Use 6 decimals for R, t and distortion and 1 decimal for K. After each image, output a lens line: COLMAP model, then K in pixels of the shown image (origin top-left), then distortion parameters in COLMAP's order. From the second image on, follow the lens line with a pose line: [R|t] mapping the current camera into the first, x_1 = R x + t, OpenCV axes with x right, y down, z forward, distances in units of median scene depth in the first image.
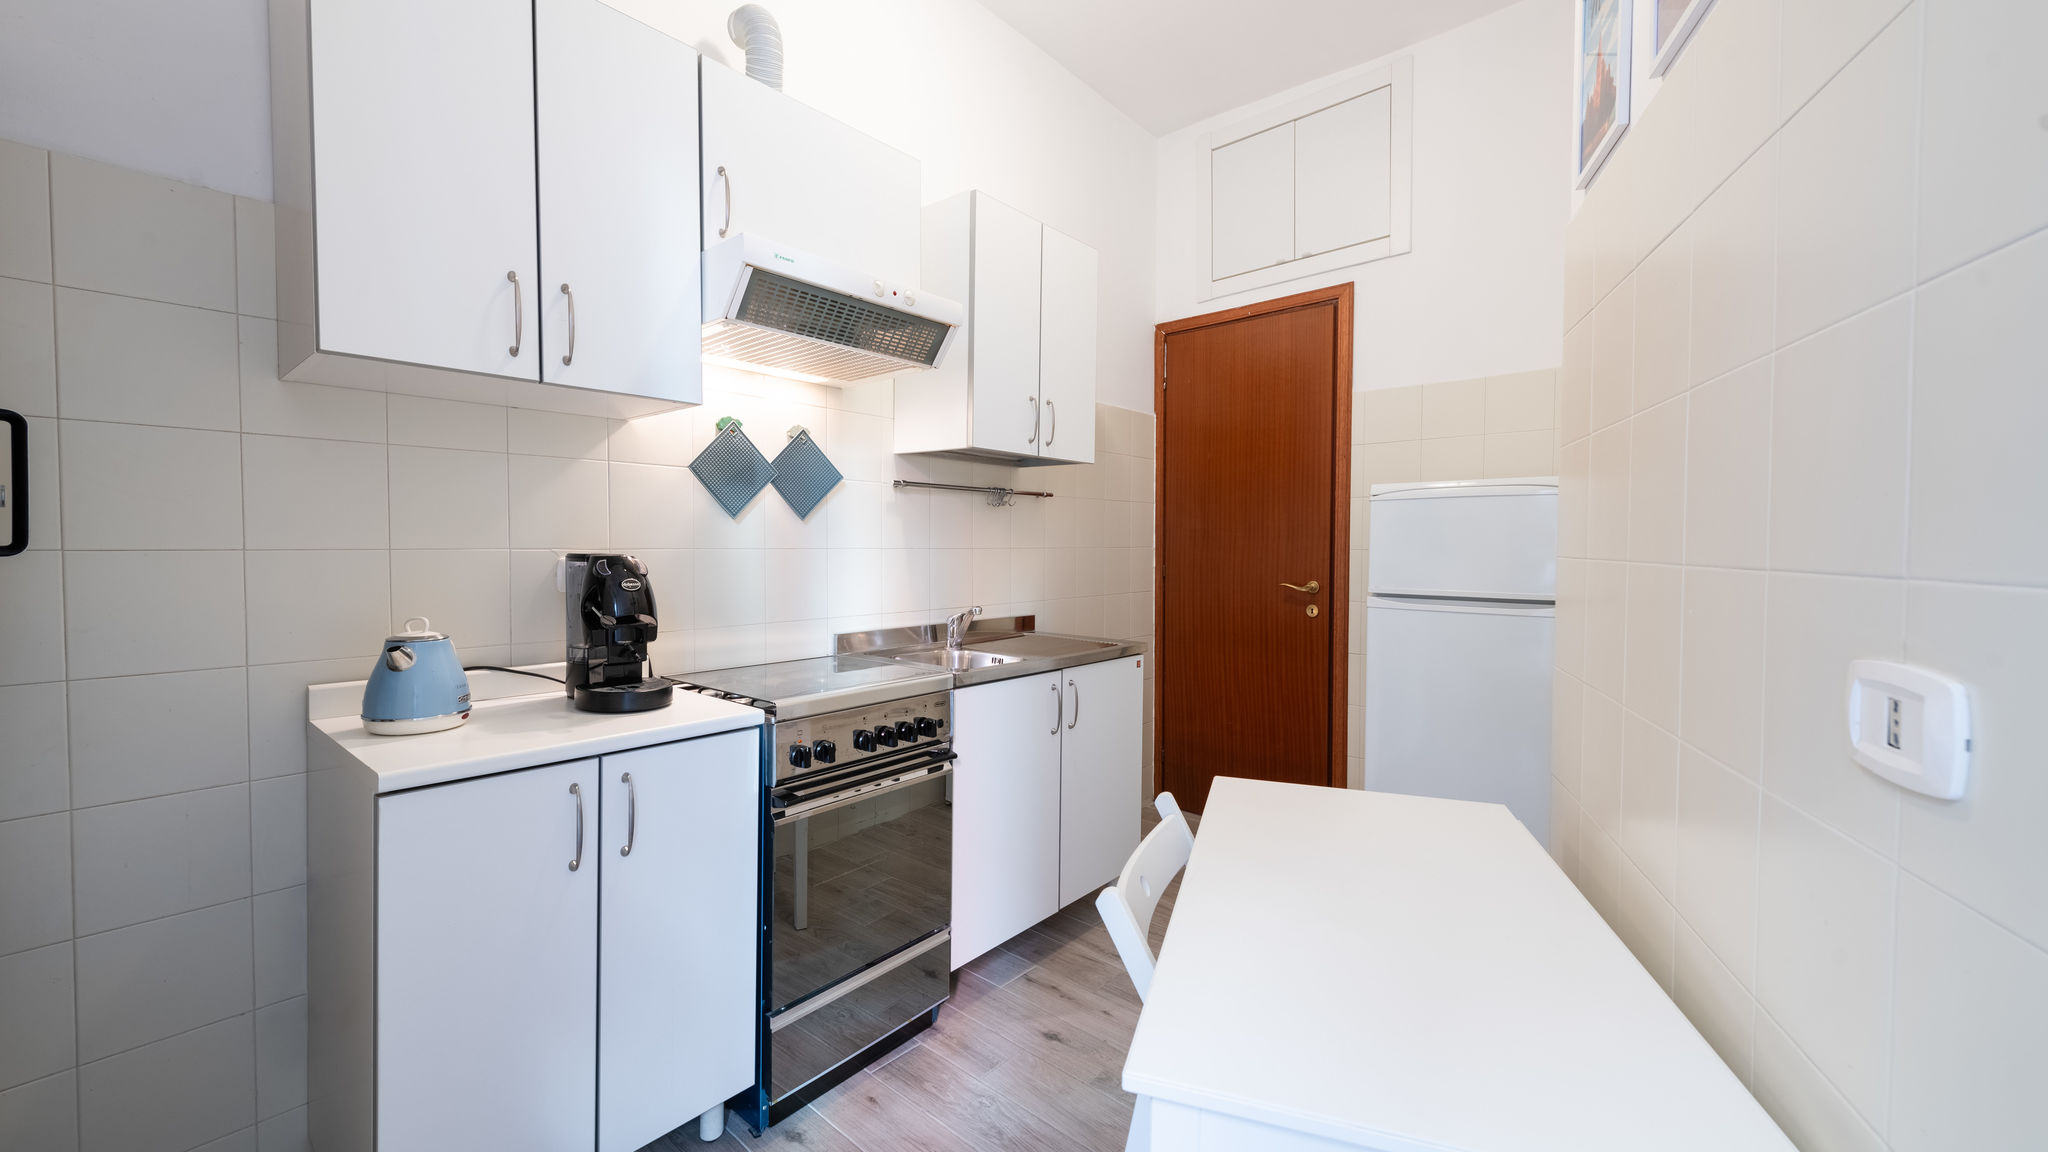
lens RADIAL K [[804.5, 0, 1016.5], [0, 804.5, 569.3], [0, 0, 1]] dist [0.027794, -0.014197]
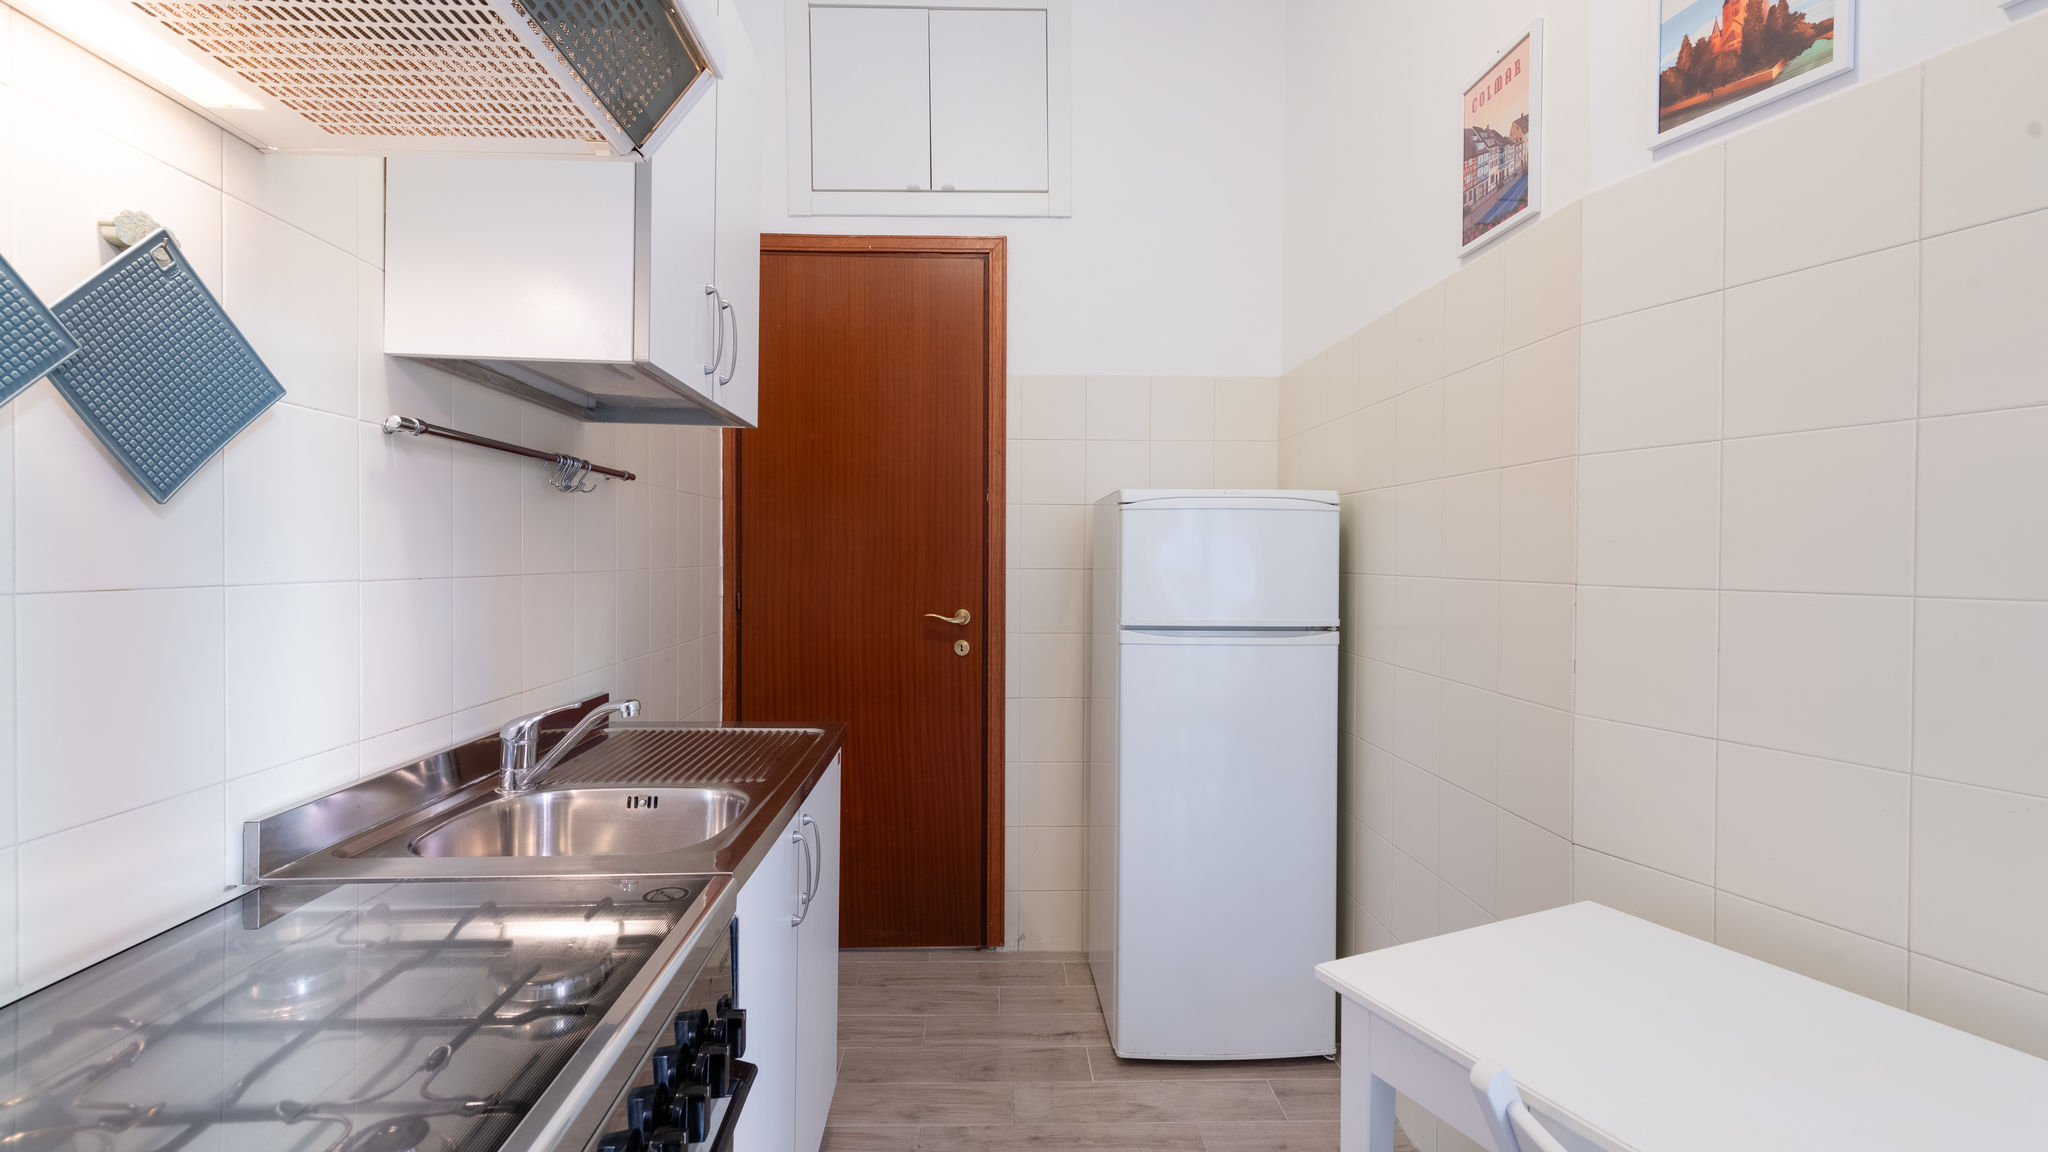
lens RADIAL K [[892.0, 0, 1022.1], [0, 892.0, 567.6], [0, 0, 1]] dist [0.017366, -0.000072]
pose [[0.720925, -0.008332, 0.692963, -0.192658], [0.017658, 0.999824, -0.006349, -0.019635], [-0.692788, 0.016814, 0.720946, 0.352100]]
